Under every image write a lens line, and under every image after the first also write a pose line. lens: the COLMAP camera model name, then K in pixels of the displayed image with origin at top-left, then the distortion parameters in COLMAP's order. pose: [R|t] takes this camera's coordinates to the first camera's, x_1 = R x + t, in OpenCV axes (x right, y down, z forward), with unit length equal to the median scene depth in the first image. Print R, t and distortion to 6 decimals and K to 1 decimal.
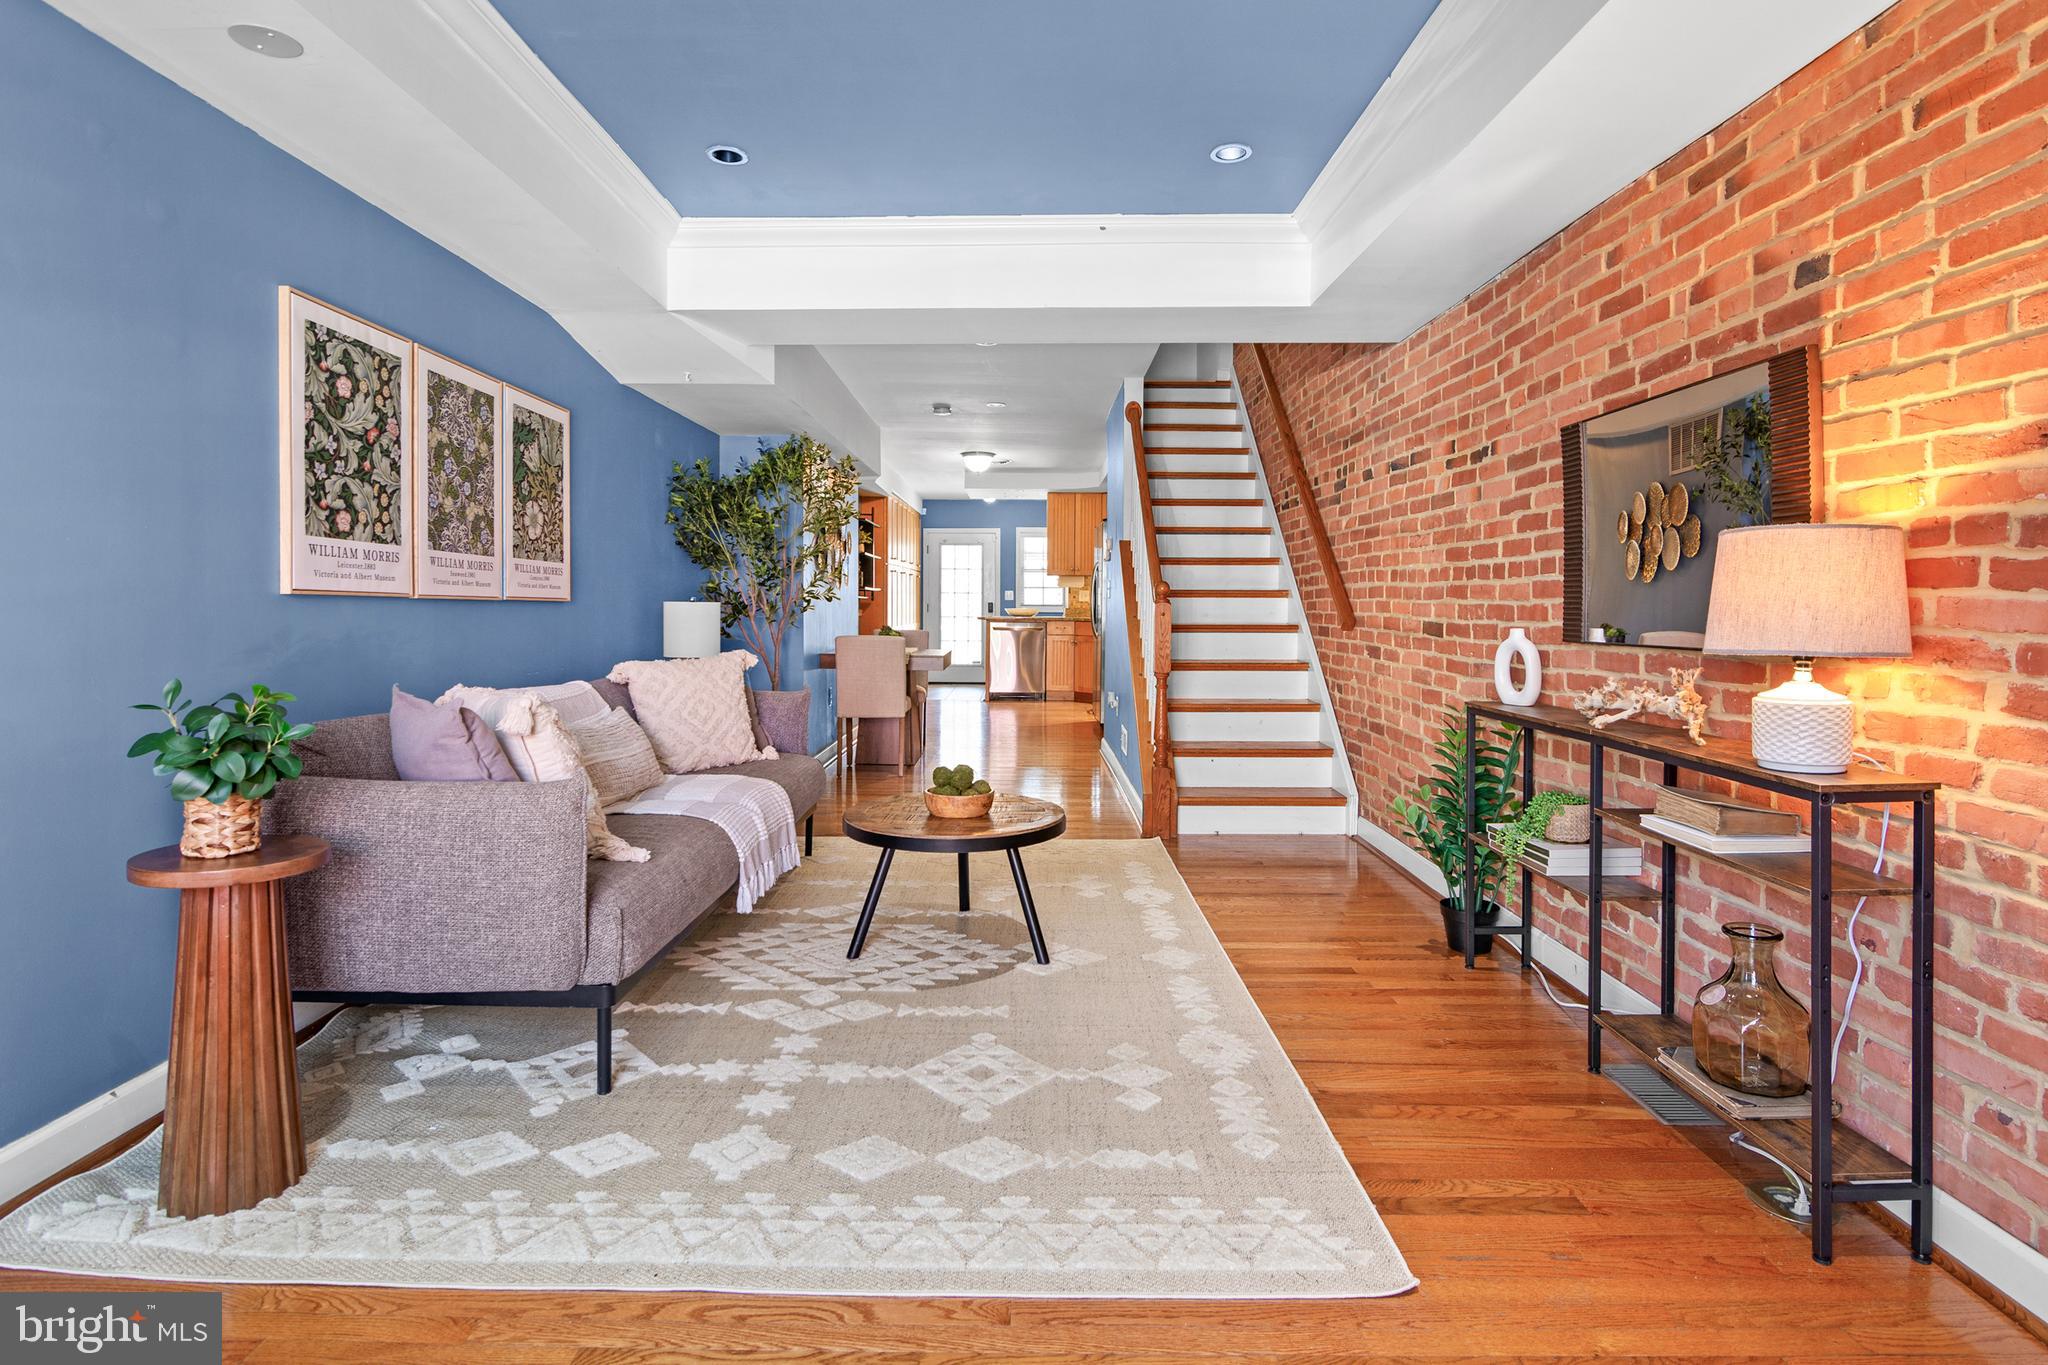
lens RADIAL K [[1037.0, 0, 1022.1], [0, 1037.0, 630.8], [0, 0, 1]] dist [-0.007447, -0.002897]
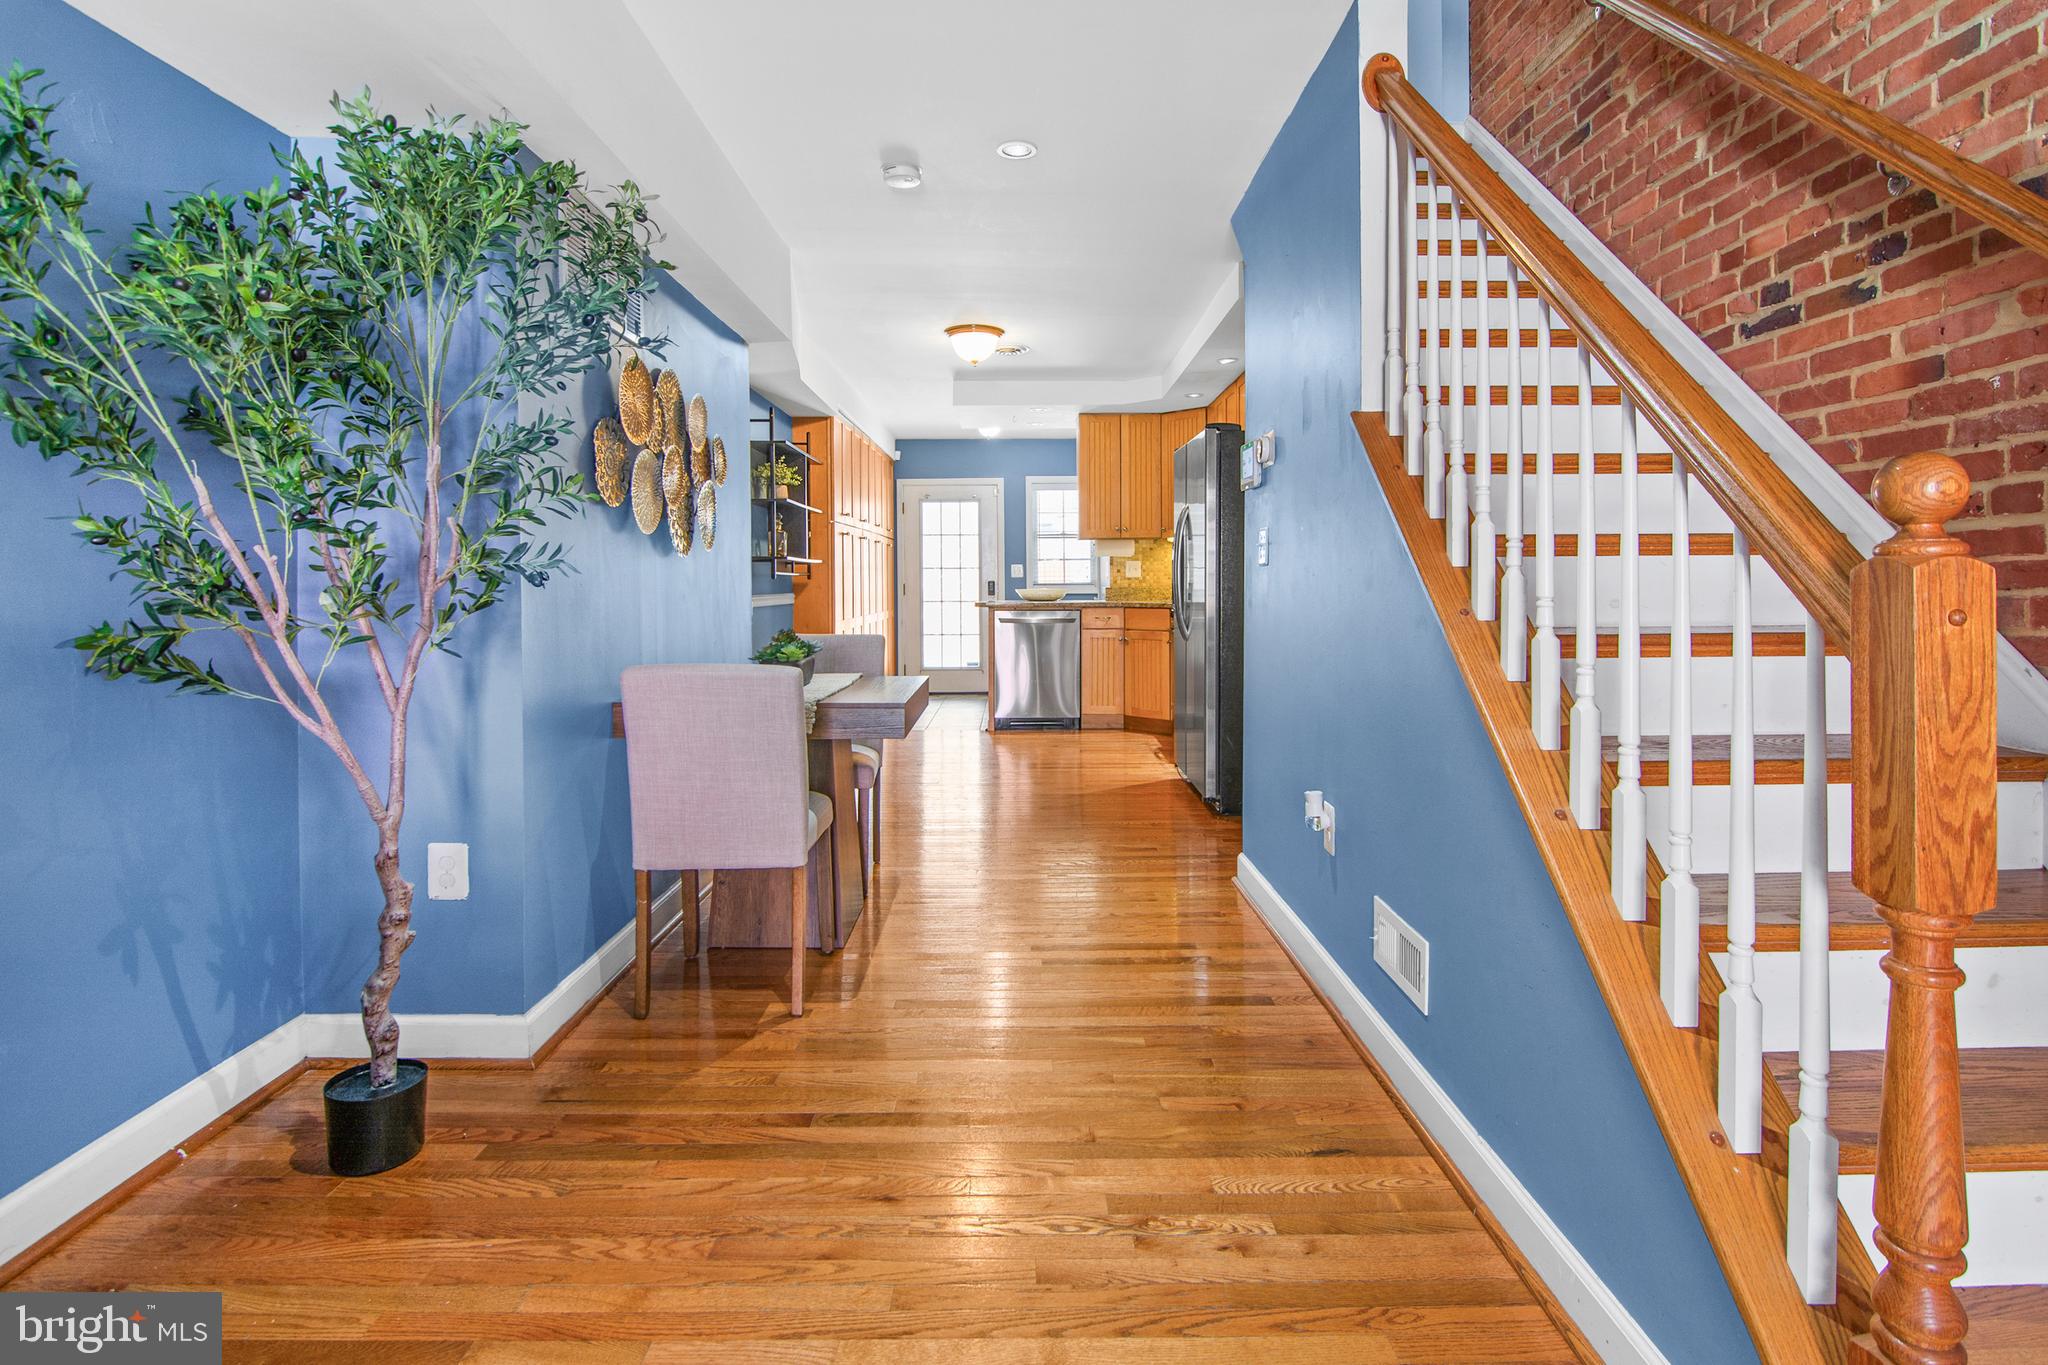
lens RADIAL K [[1037.0, 0, 1009.5], [0, 1037.0, 598.0], [0, 0, 1]] dist [-0.007447, -0.002897]
pose [[0.999912, -0.012595, -0.004141, -0.072234], [0.012545, 0.999852, -0.011802, -0.032885], [0.004289, 0.011749, 0.999922, 1.337682]]
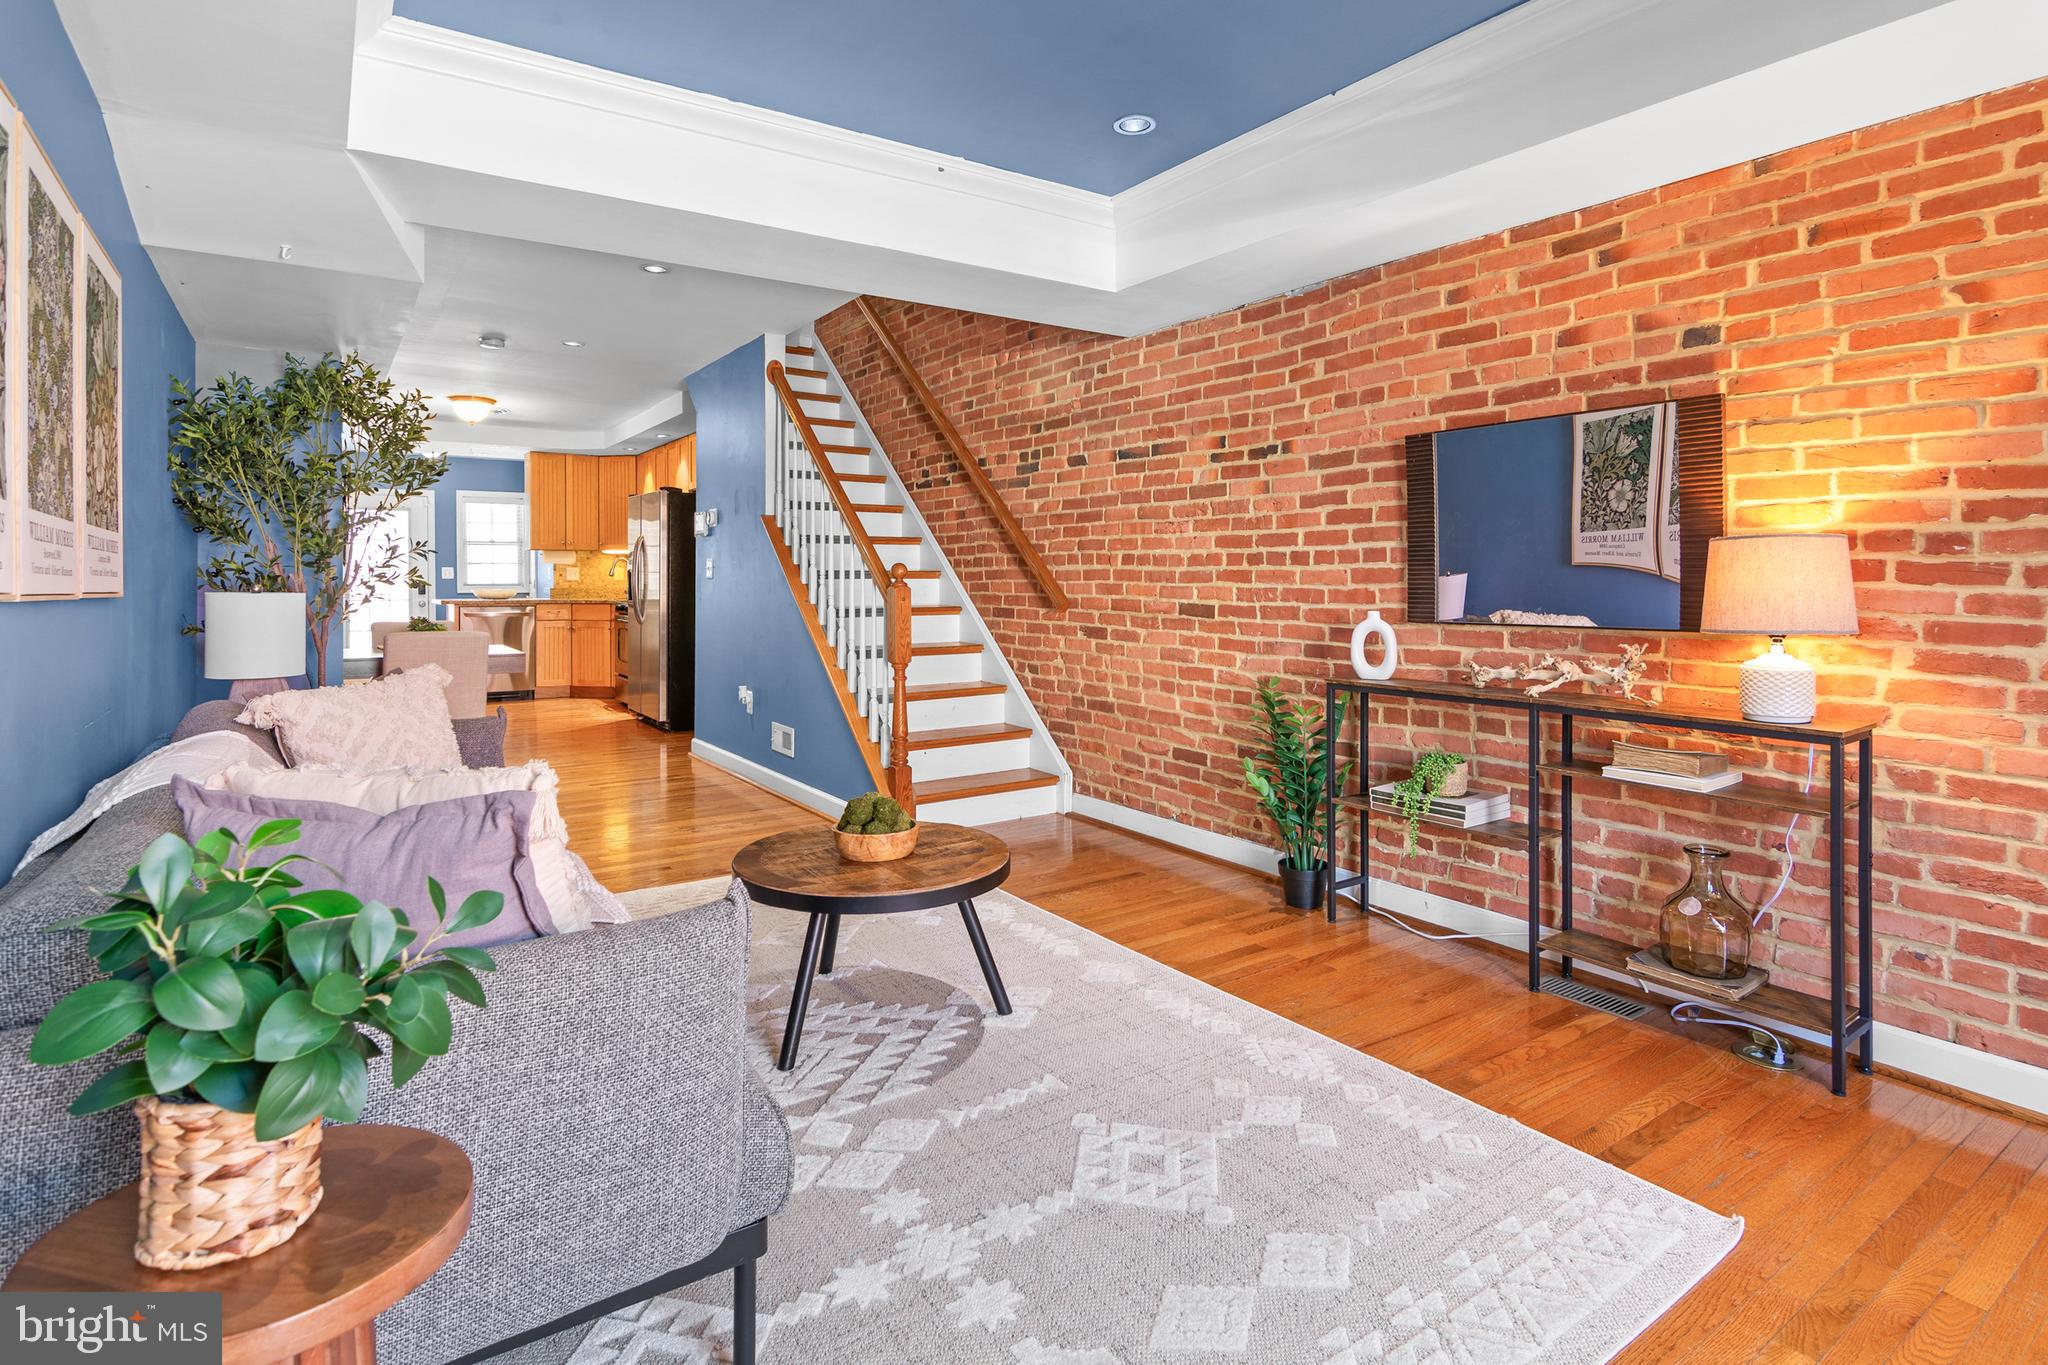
lens RADIAL K [[1037.0, 0, 1035.7], [0, 1037.0, 592.2], [0, 0, 1]] dist [-0.007447, -0.002897]
pose [[0.818340, -0.012812, 0.574591, -0.490097], [0.019497, 0.999795, -0.005474, -0.025093], [-0.574403, 0.015683, 0.818422, 0.303425]]
